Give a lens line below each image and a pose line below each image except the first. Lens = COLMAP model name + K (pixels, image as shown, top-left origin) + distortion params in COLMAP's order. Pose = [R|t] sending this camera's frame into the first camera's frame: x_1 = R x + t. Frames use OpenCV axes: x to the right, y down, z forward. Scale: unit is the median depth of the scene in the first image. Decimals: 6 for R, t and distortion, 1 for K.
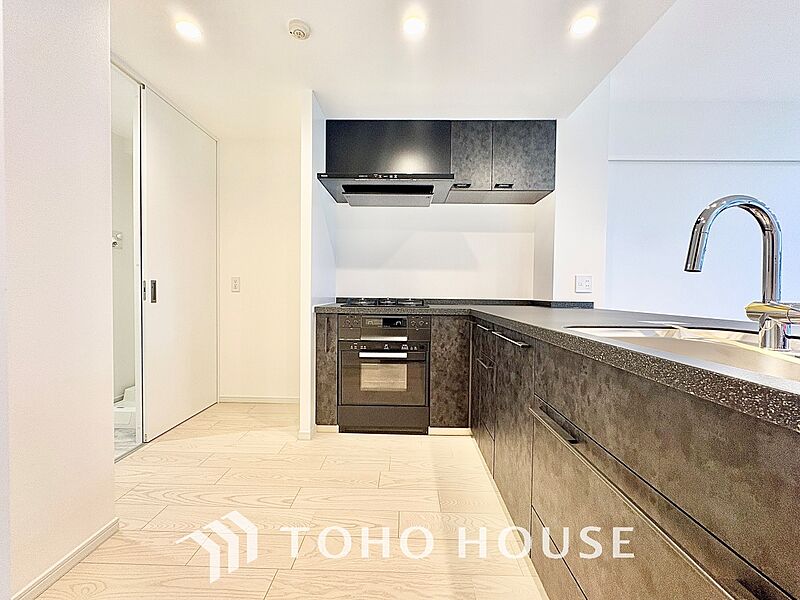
lens RADIAL K [[318.3, 0, 400.0], [0, 318.3, 300.0], [0, 0, 1]] dist [-0.001906, -0.000031]
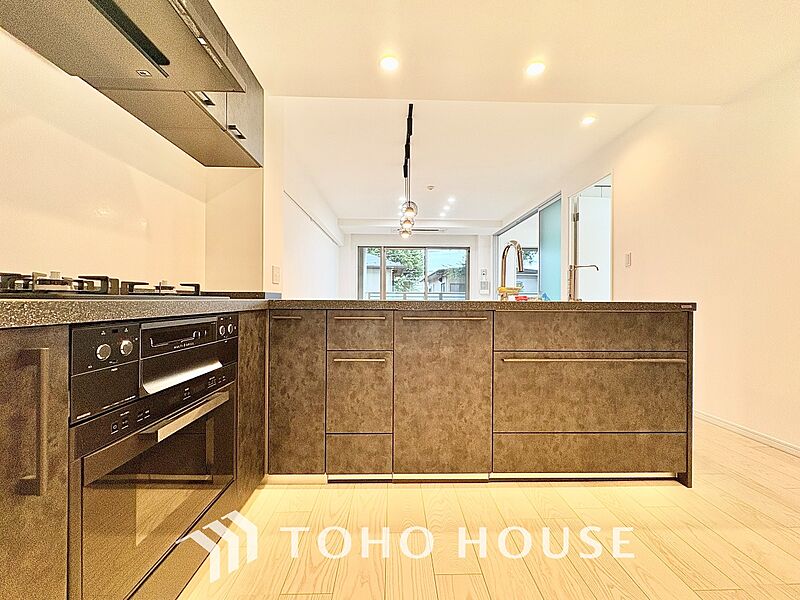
lens RADIAL K [[318.3, 0, 400.0], [0, 318.3, 300.0], [0, 0, 1]] dist [-0.001906, -0.000031]
pose [[-0.039107, -0.016453, 0.999100, -1.349234], [0.018609, 0.999679, 0.017191, 0.058083], [-0.999062, 0.019265, -0.038789, 2.097579]]
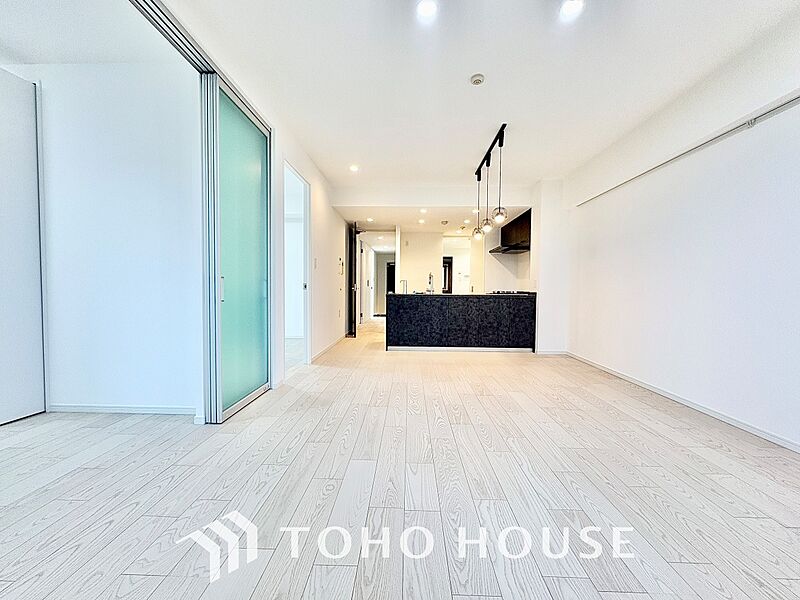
lens RADIAL K [[318.3, 0, 400.0], [0, 318.3, 300.0], [0, 0, 1]] dist [-0.001906, -0.000031]
pose [[-0.009809, 0.021167, -0.999728, 8.250155], [-0.037193, 0.999076, 0.021518, 0.135623], [0.999260, 0.037394, -0.009012, 0.534548]]
